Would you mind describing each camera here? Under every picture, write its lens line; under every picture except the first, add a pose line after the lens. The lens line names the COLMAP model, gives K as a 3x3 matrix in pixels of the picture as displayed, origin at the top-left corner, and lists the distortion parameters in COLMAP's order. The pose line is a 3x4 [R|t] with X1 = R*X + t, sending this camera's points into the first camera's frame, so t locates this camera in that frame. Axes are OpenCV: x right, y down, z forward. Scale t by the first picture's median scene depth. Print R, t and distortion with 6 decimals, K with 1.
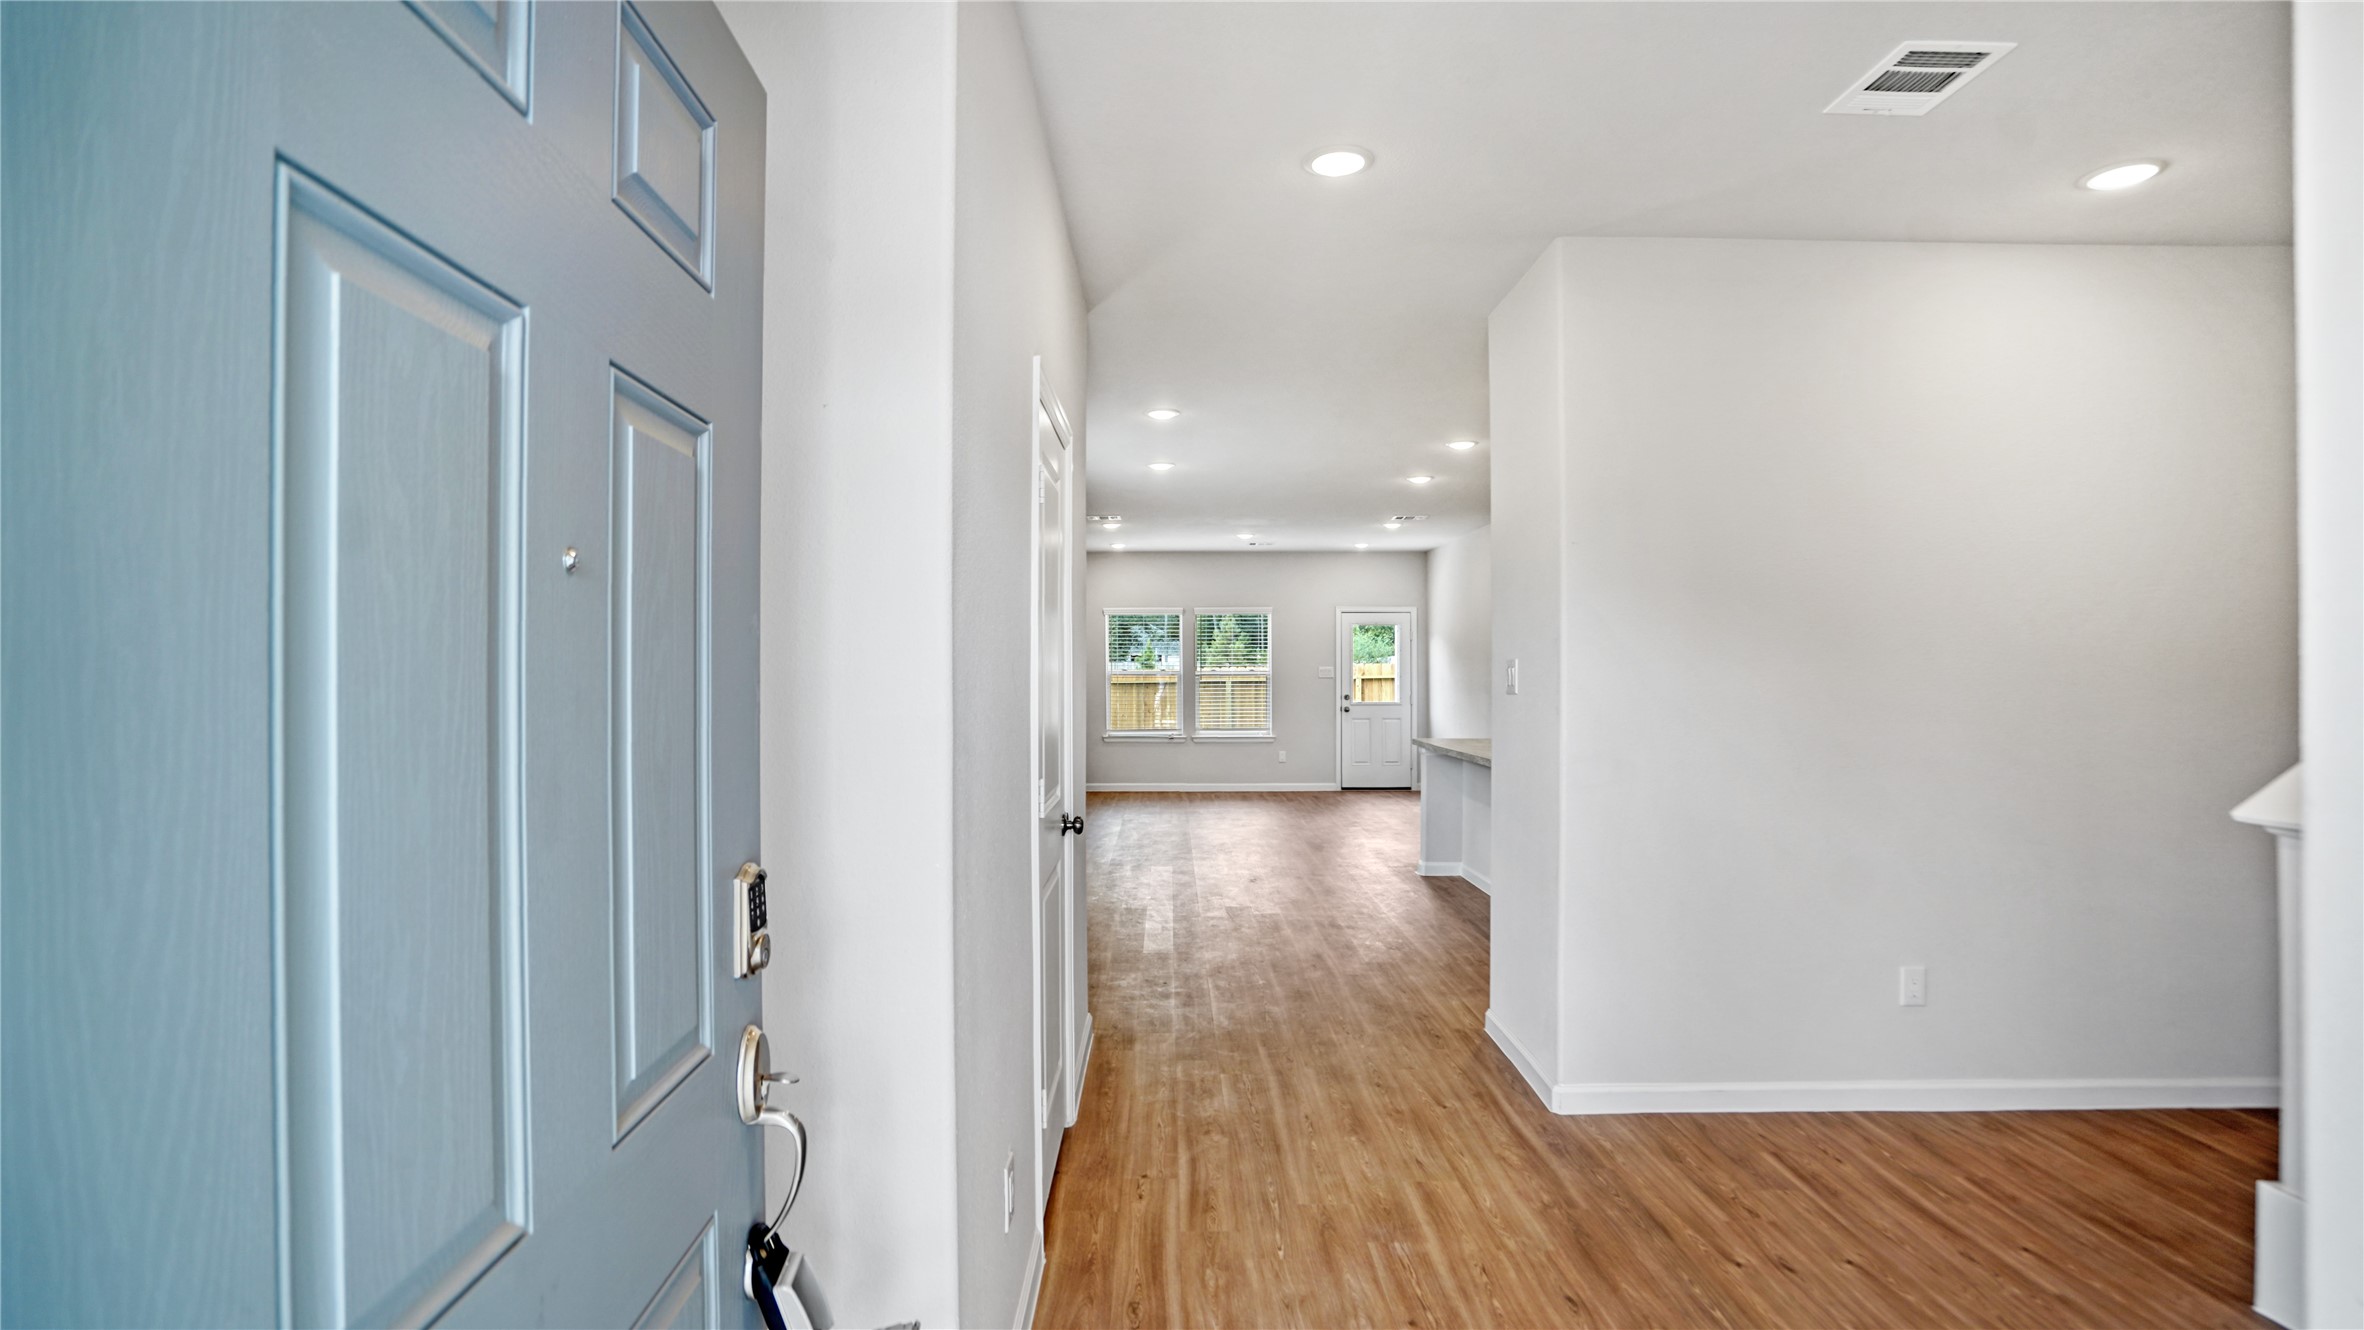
lens RADIAL K [[1153.1, 0, 1170.7], [0, 1153.1, 666.4], [0, 0, 1]] dist [-0.064604, 0.032862]
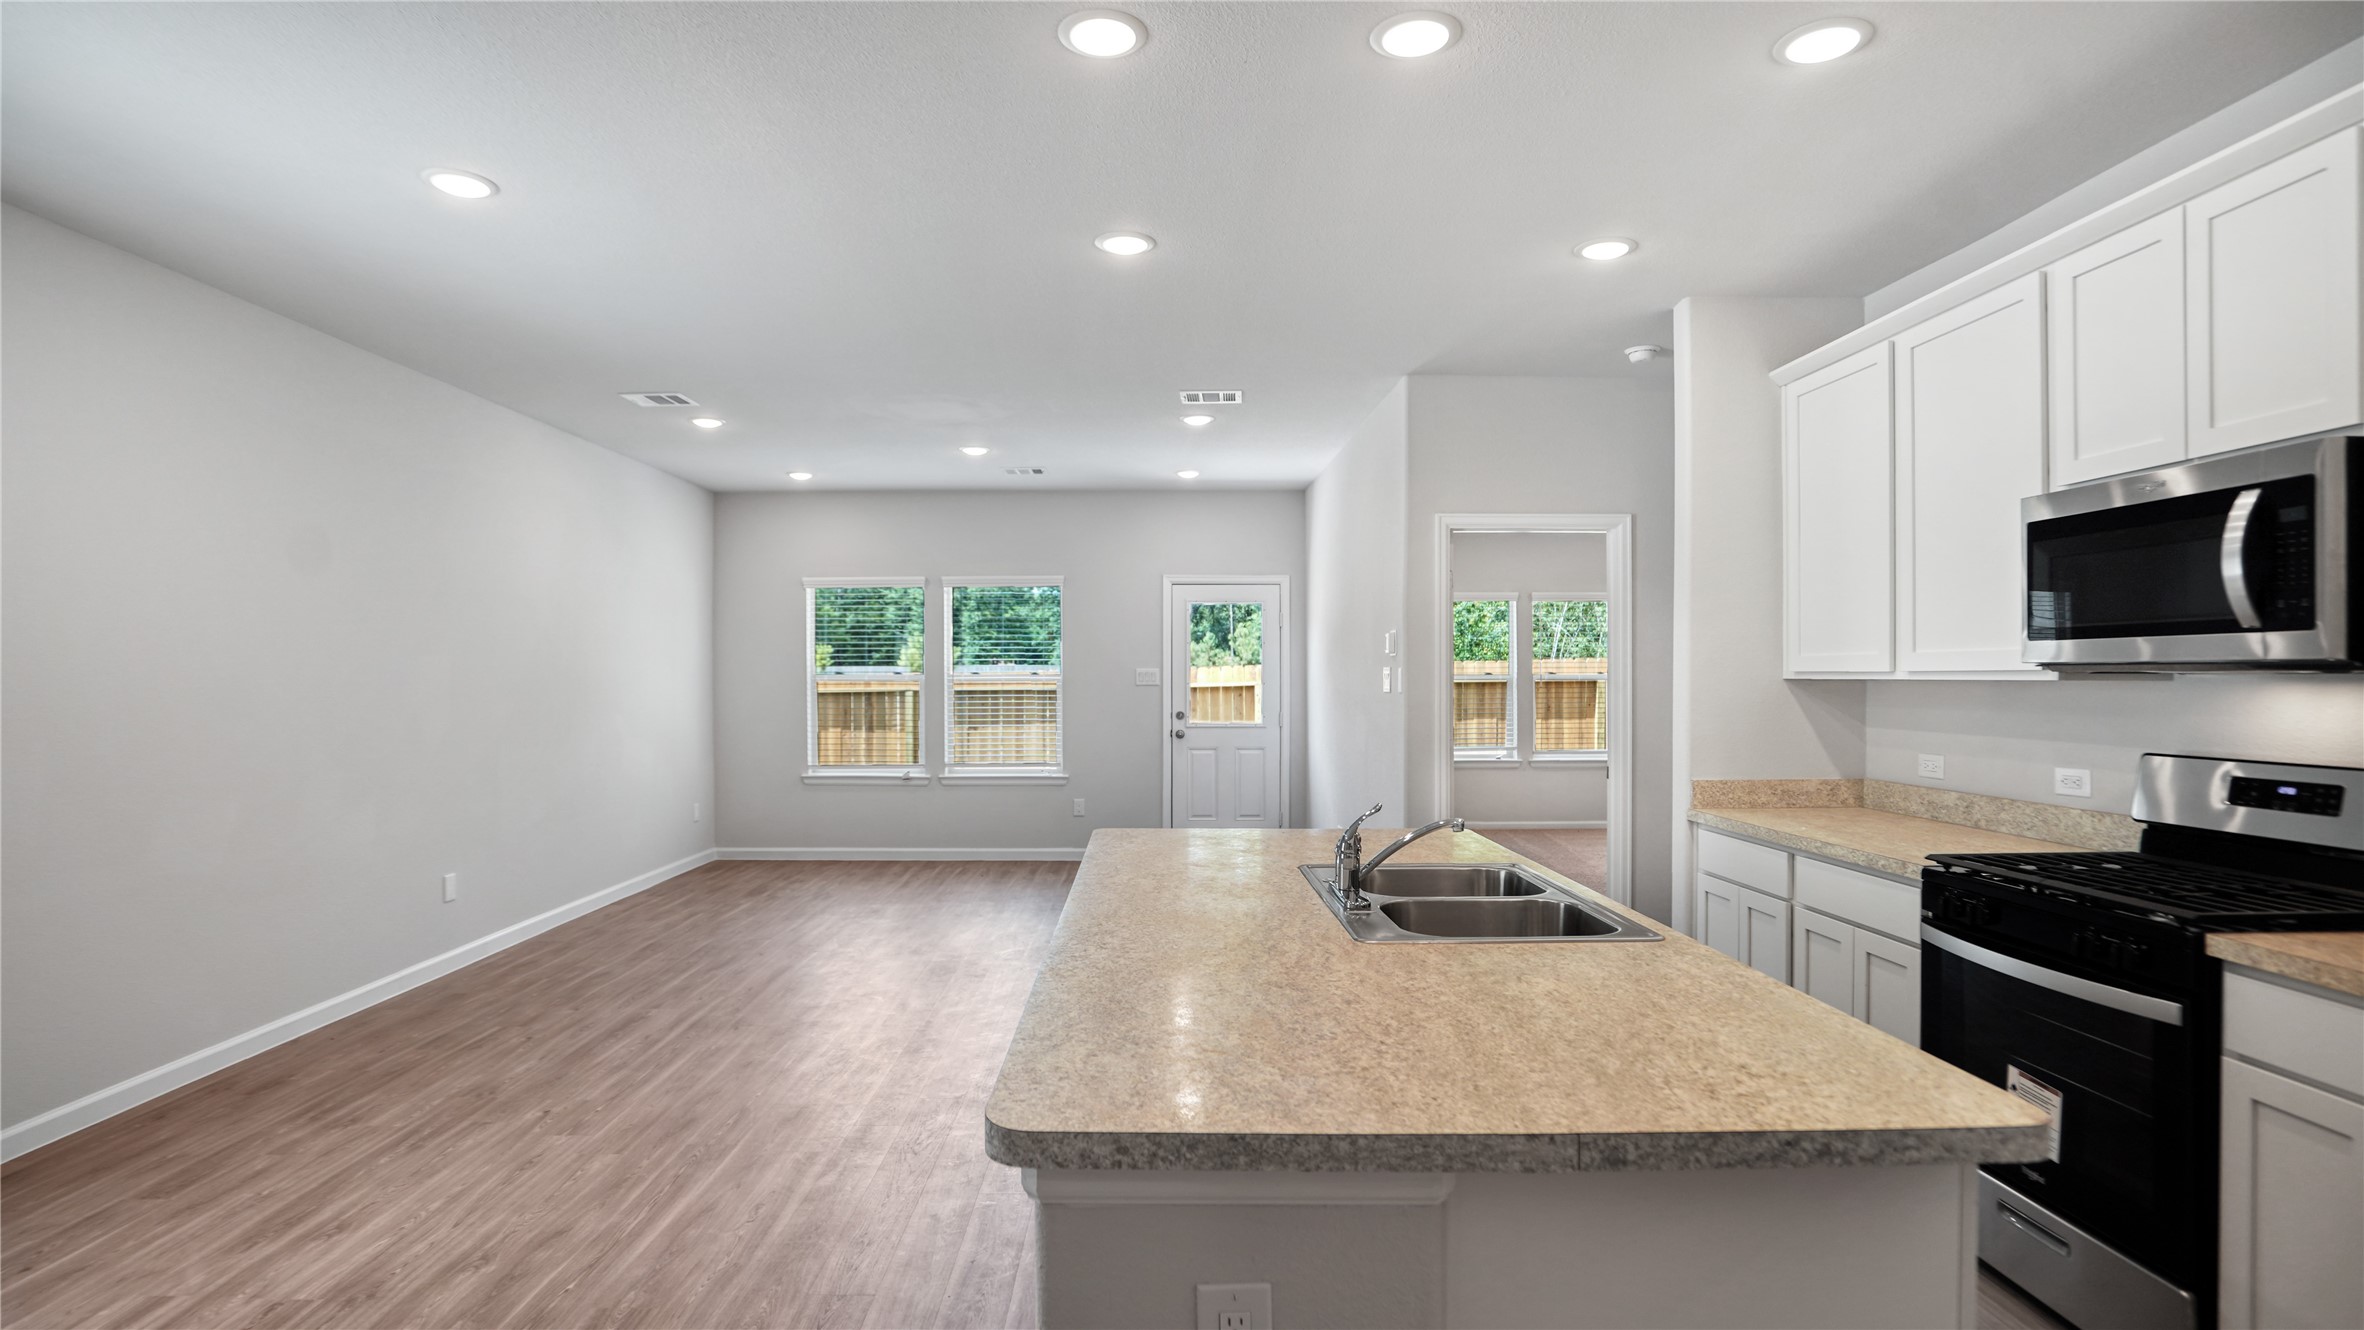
lens RADIAL K [[1153.1, 0, 1170.7], [0, 1153.1, 666.4], [0, 0, 1]] dist [-0.064604, 0.032862]
pose [[0.999998, 0.002147, 0.000311, 0.151856], [-0.002145, 0.999990, -0.003812, 0.001524], [-0.000319, 0.003812, 0.999993, 0.359013]]
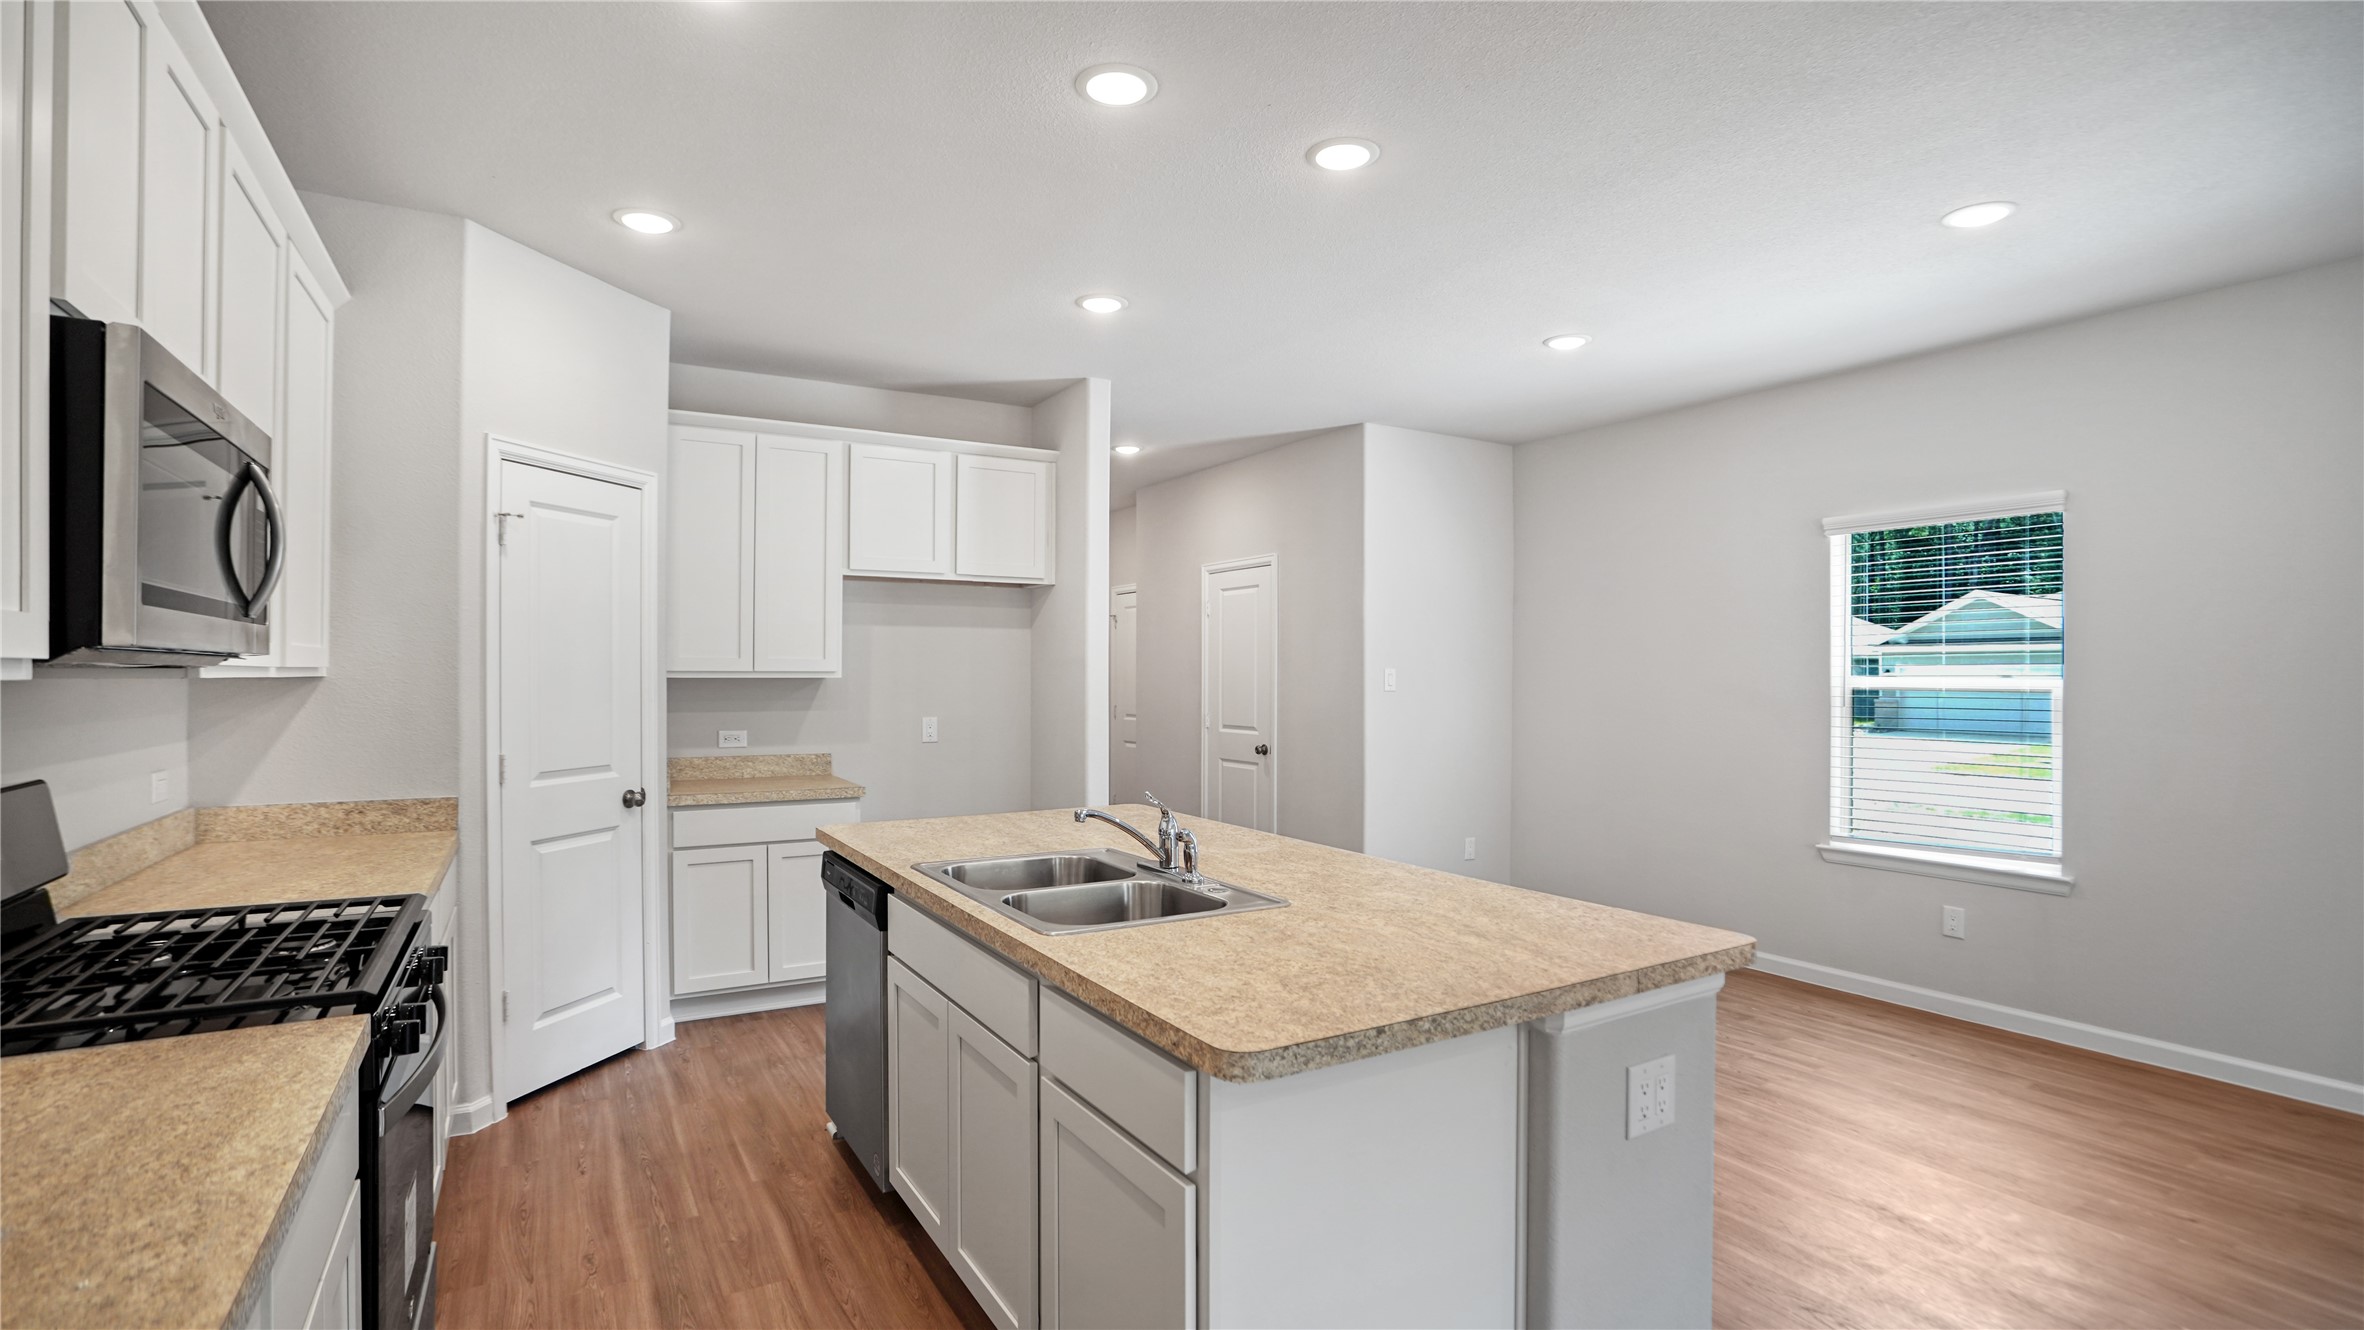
lens RADIAL K [[1107.3, 0, 1174.7], [0, 1107.3, 665.0], [0, 0, 1]] dist [-0.075934, 0.051181]
pose [[-0.867750, -0.004985, -0.496976, 0.284296], [0.000164, 0.999947, -0.010315, 0.002548], [0.497001, -0.009032, -0.867703, 0.733599]]
